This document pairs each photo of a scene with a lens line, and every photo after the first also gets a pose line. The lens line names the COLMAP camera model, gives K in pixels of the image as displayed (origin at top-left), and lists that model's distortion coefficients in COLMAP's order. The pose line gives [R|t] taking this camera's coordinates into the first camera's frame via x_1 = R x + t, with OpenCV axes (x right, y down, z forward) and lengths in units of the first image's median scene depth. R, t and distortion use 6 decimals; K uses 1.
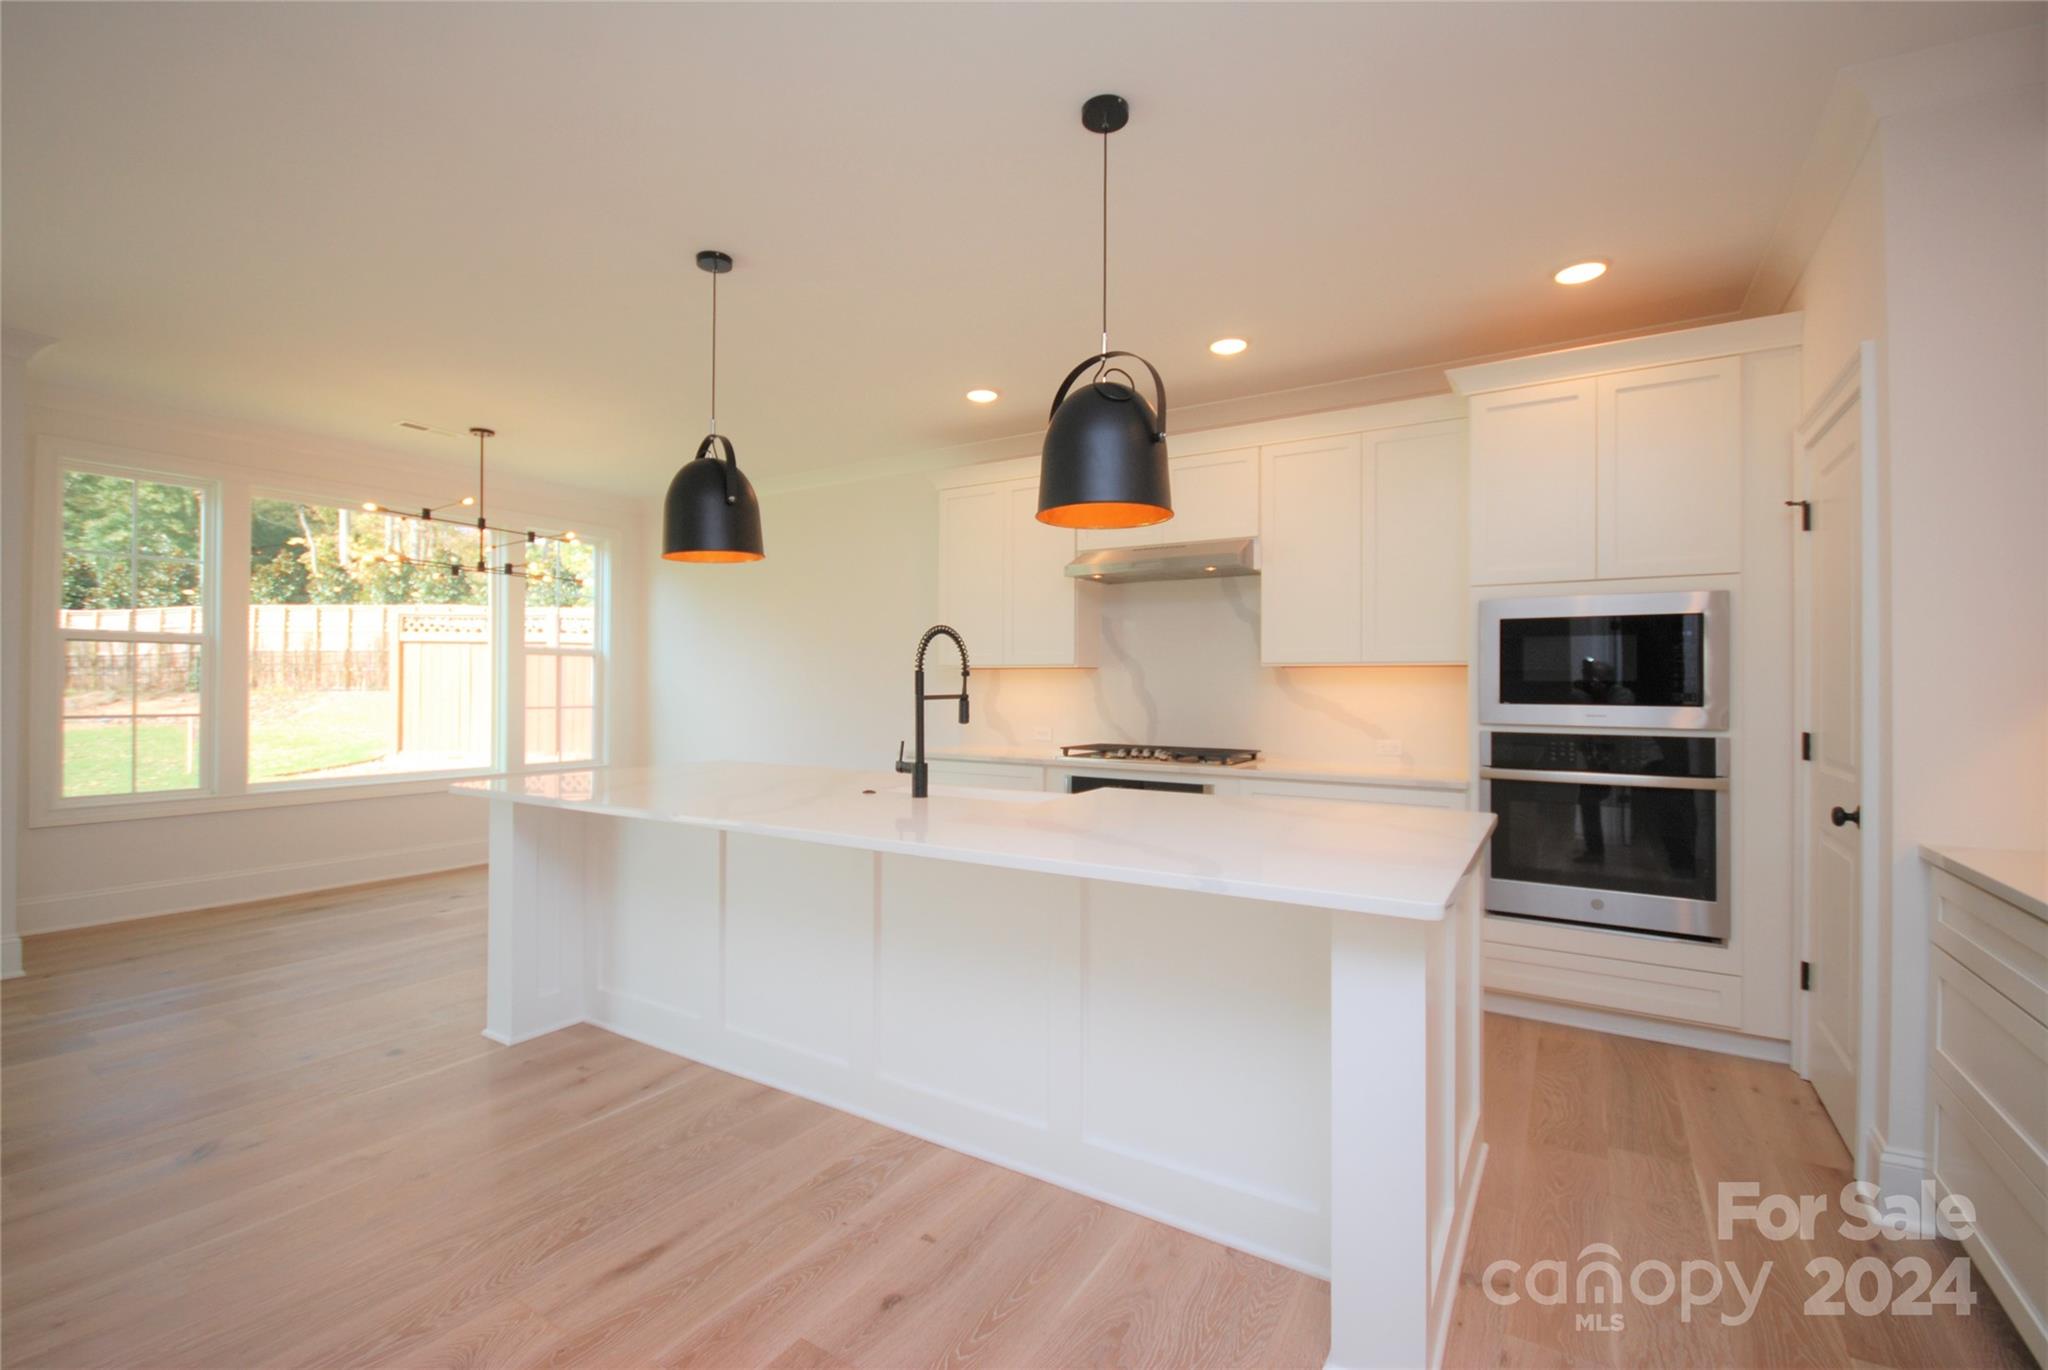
lens RADIAL K [[900.3, 0, 1008.4], [0, 900.3, 678.2], [0, 0, 1]] dist [-0.000042, -0.004985]
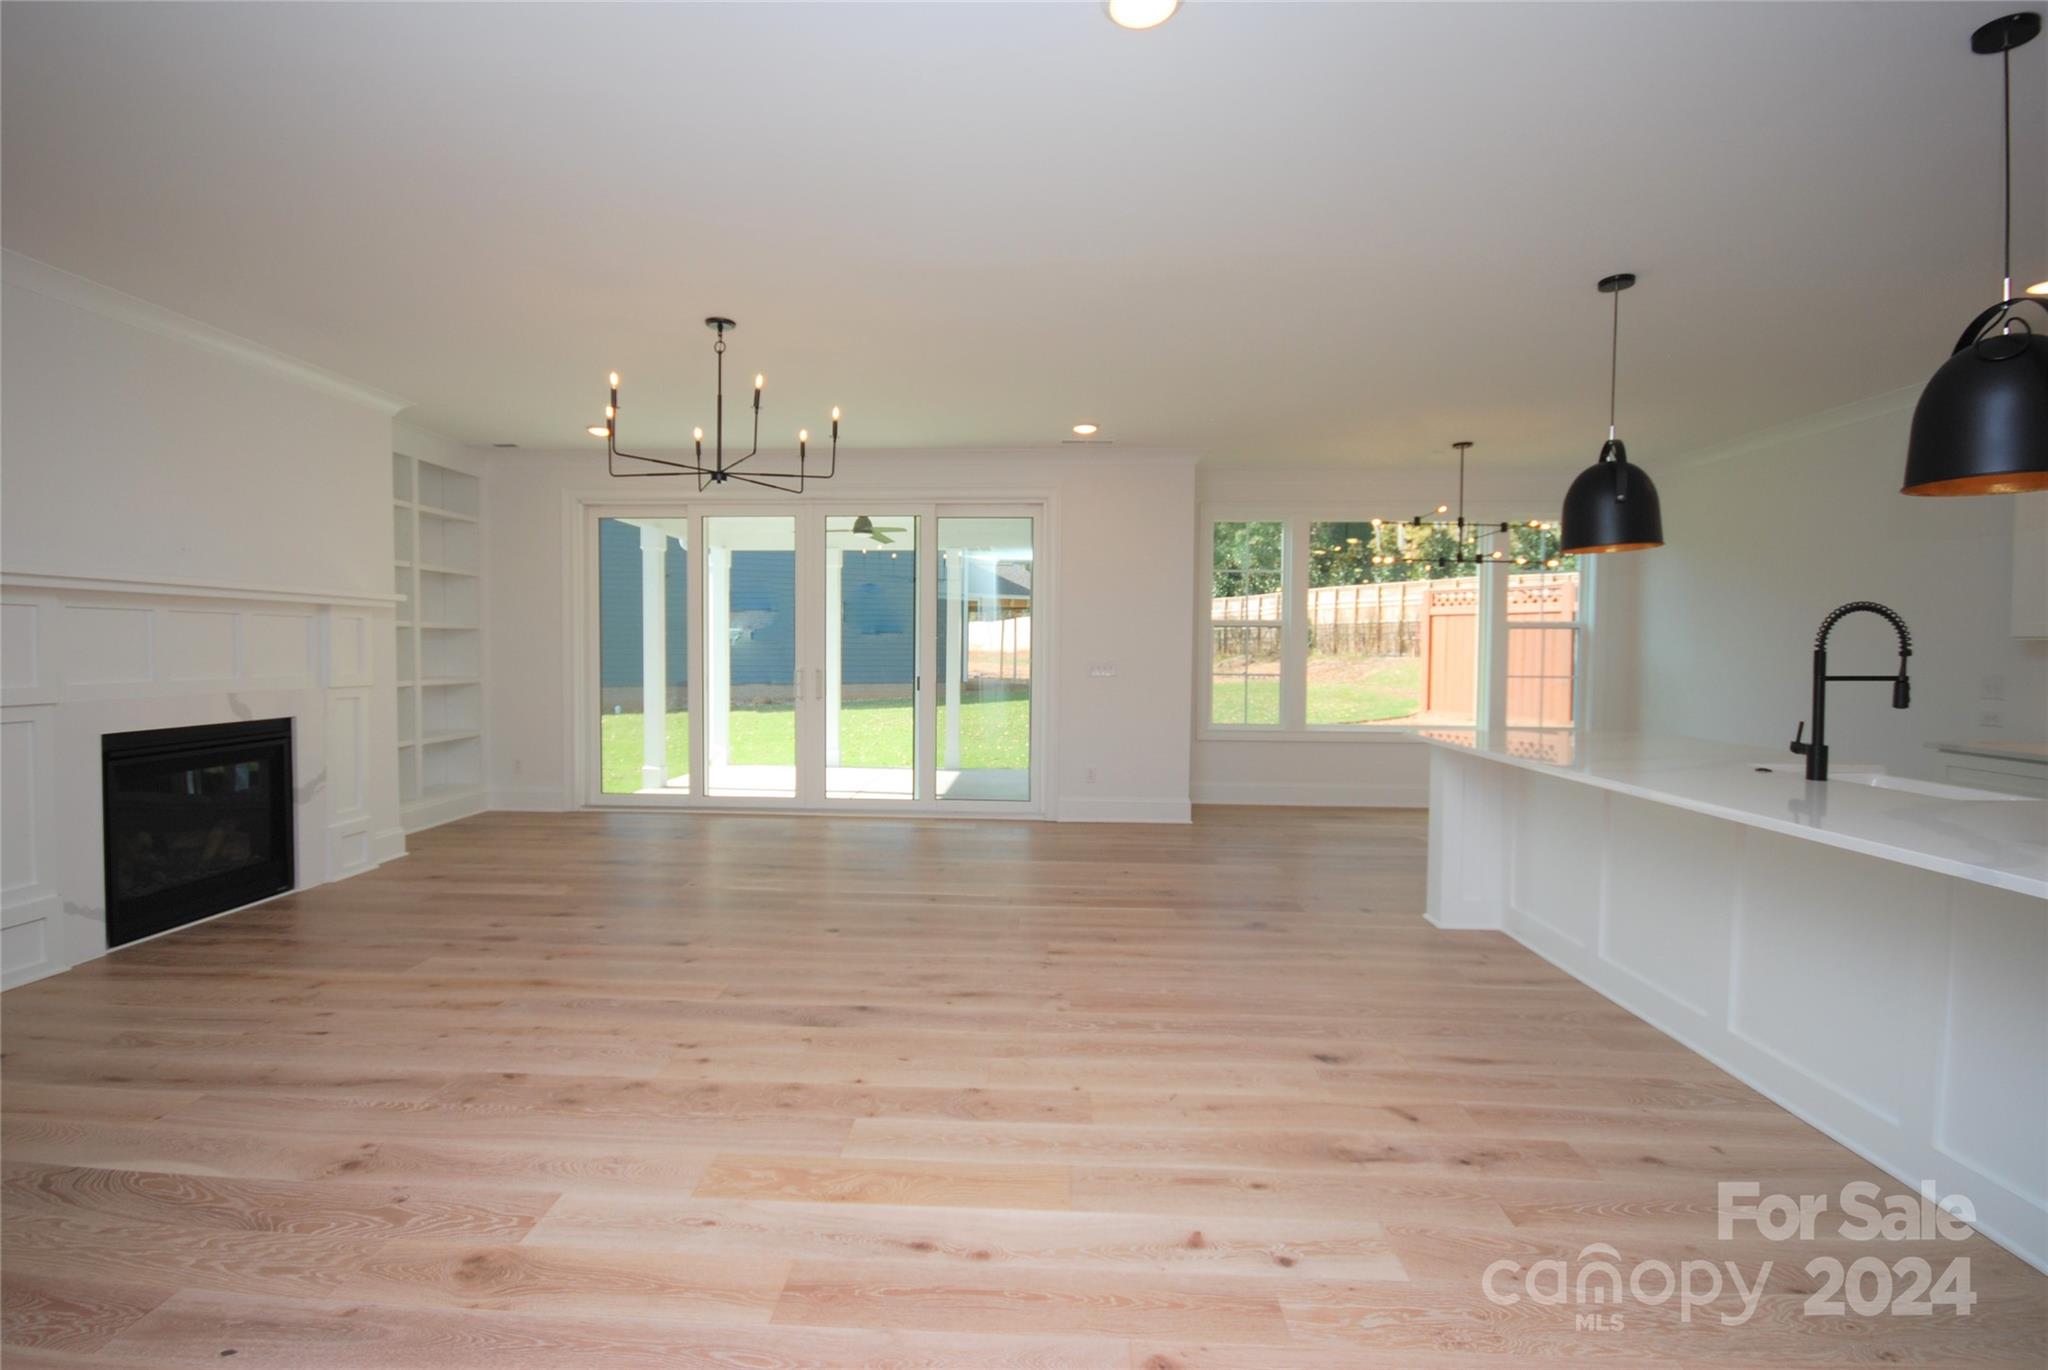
lens RADIAL K [[900.3, 0, 1008.4], [0, 900.3, 678.2], [0, 0, 1]] dist [-0.000042, -0.004985]
pose [[0.499415, 0.029930, -0.865846, 0.169902], [0.001839, 0.999364, 0.035606, -0.008070], [0.866361, -0.019375, 0.499042, -0.135442]]
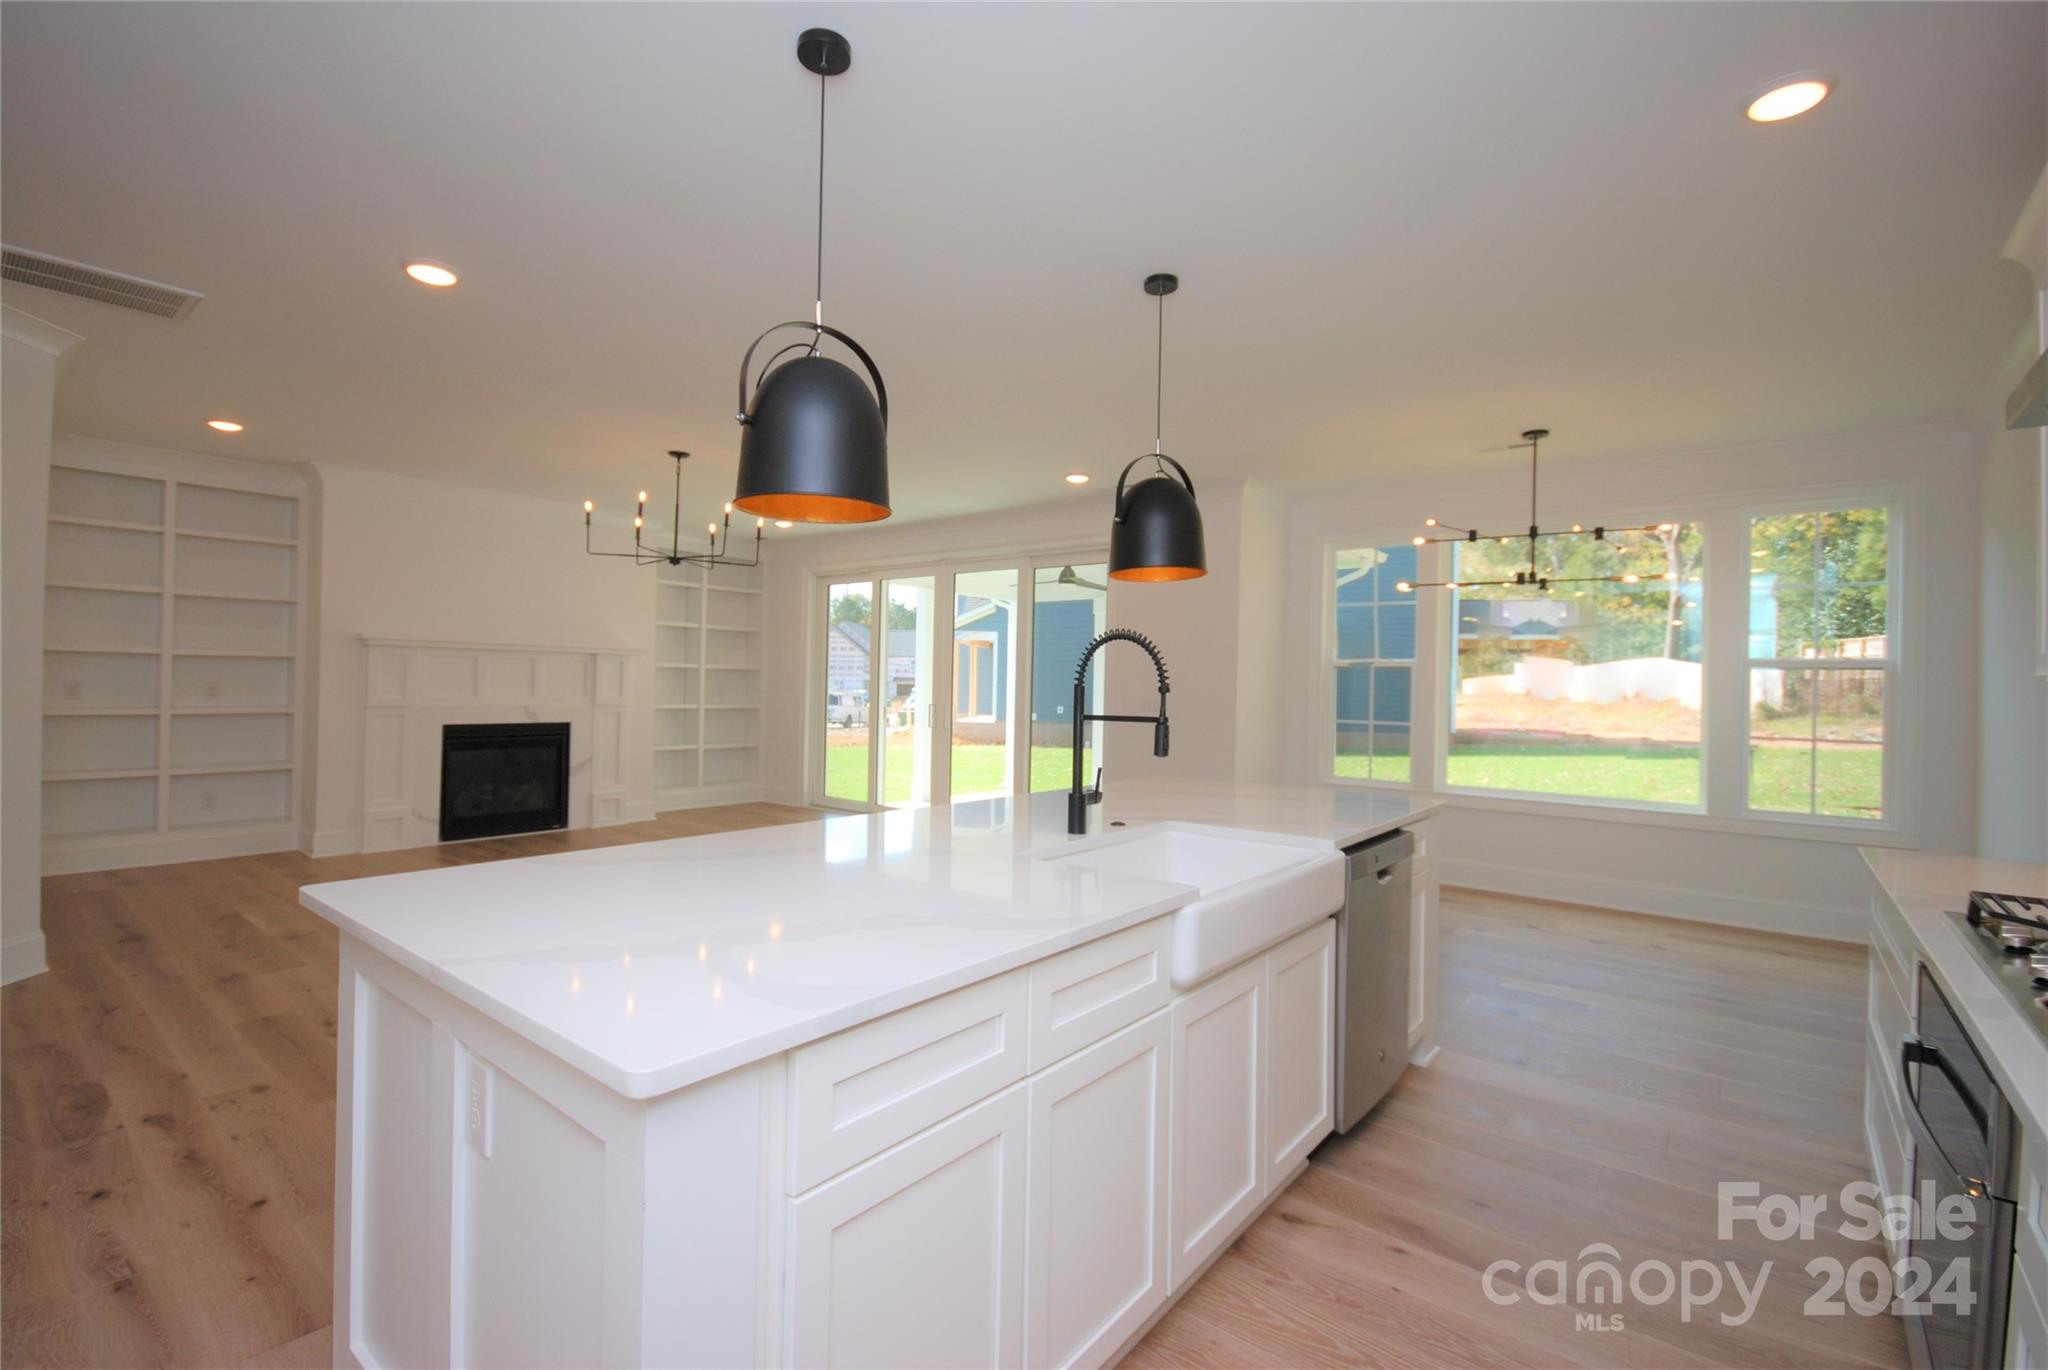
lens RADIAL K [[924.3, 0, 1012.0], [0, 924.3, 672.9], [0, 0, 1]] dist [0.009519, 0.000159]
pose [[-0.129606, -0.019717, -0.991370, 0.433497], [-0.014620, 0.999732, -0.017972, -0.001526], [0.991458, 0.012165, -0.129859, 0.591023]]
